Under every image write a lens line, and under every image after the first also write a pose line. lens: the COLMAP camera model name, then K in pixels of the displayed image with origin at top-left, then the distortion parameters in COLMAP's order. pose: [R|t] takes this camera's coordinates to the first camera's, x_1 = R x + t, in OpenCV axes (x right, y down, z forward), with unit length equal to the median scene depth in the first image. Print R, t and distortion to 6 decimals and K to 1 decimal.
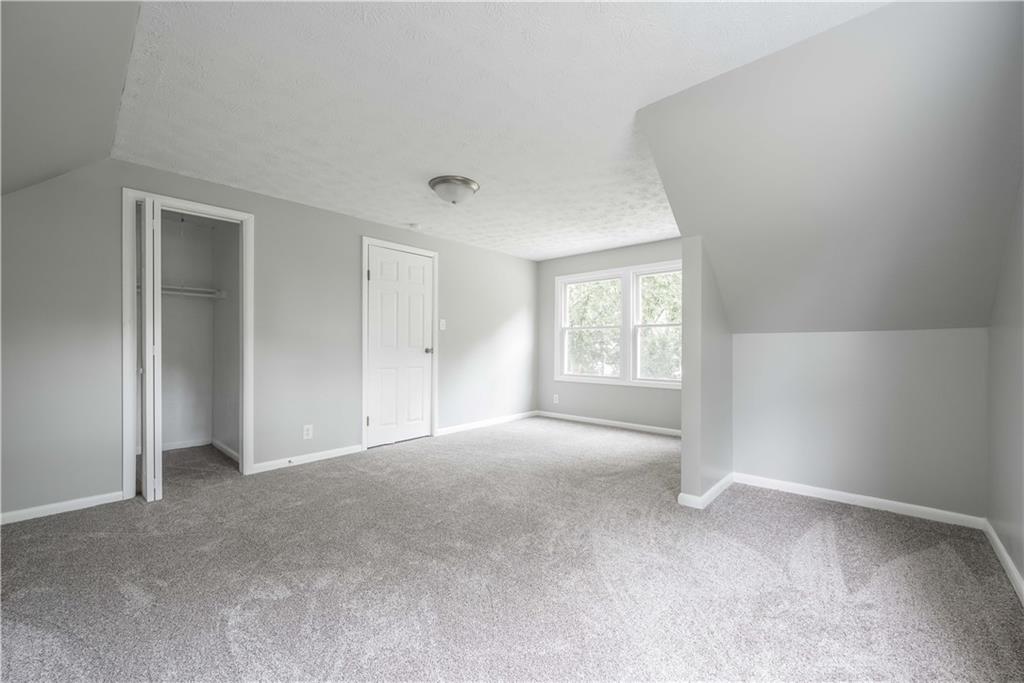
lens RADIAL K [[410.8, 0, 515.4], [0, 410.8, 340.0], [0, 0, 1]] dist [0.002429, -0.000411]
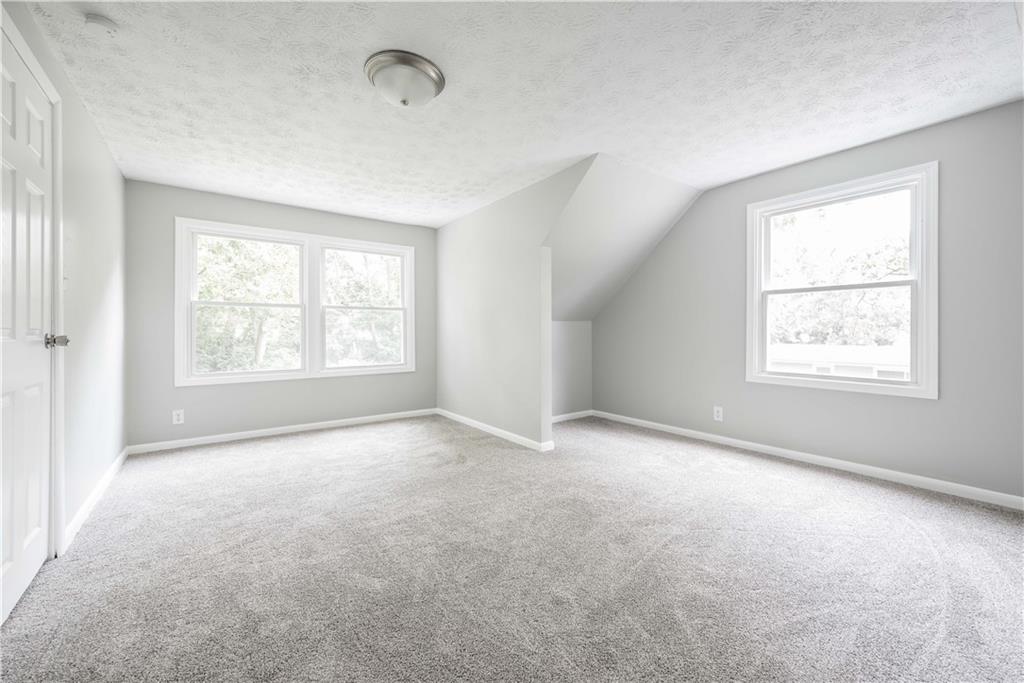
lens RADIAL K [[410.8, 0, 514.8], [0, 410.8, 335.9], [0, 0, 1]] dist [0.002429, -0.000411]
pose [[0.186591, -0.012834, 0.982354, -0.540620], [-0.011989, 0.999810, 0.015339, 0.008746], [-0.982365, -0.014640, 0.186402, 0.517509]]
